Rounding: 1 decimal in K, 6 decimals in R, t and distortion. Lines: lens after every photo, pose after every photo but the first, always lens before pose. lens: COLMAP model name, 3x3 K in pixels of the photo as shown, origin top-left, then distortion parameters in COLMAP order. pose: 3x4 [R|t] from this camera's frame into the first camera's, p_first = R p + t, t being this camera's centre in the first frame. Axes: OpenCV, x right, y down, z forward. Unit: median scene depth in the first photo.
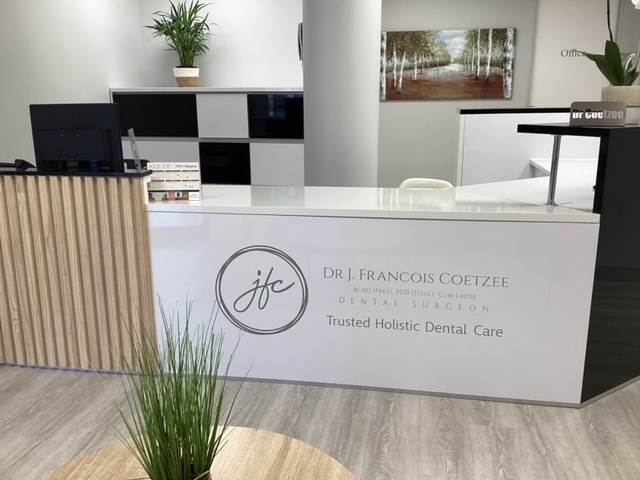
lens RADIAL K [[575.2, 0, 317.0], [0, 575.2, 240.2], [0, 0, 1]] dist [0.112970, -0.203925]
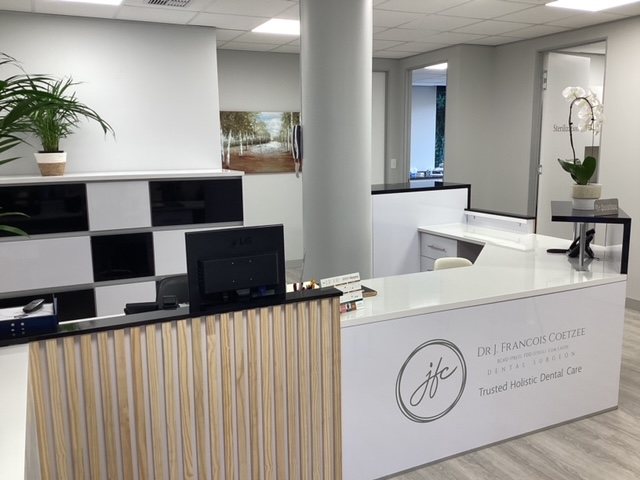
lens RADIAL K [[575.2, 0, 317.0], [0, 575.2, 240.2], [0, 0, 1]] dist [0.112970, -0.203925]
pose [[0.812416, -0.101577, 0.574163, -0.861161], [0.146946, 0.988593, -0.033027, -0.169038], [-0.564258, 0.111203, 0.818075, 0.180257]]
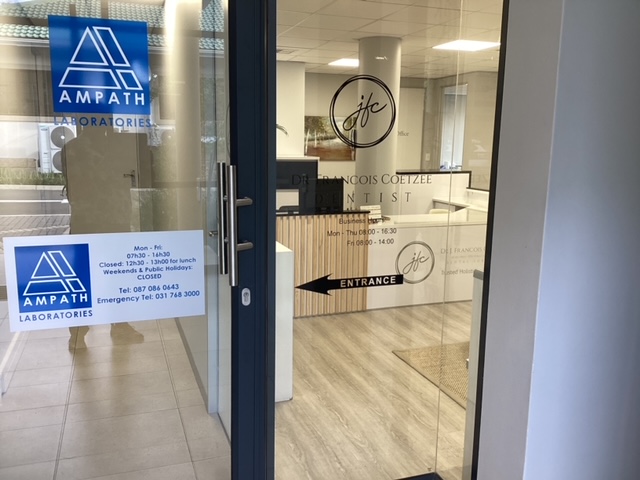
lens RADIAL K [[575.2, 0, 317.0], [0, 575.2, 240.2], [0, 0, 1]] dist [0.112970, -0.203925]
pose [[0.869646, -0.065931, 0.489254, -1.439087], [0.097182, 0.994513, -0.038722, 0.050930], [-0.484016, 0.081222, 0.871281, -0.707660]]
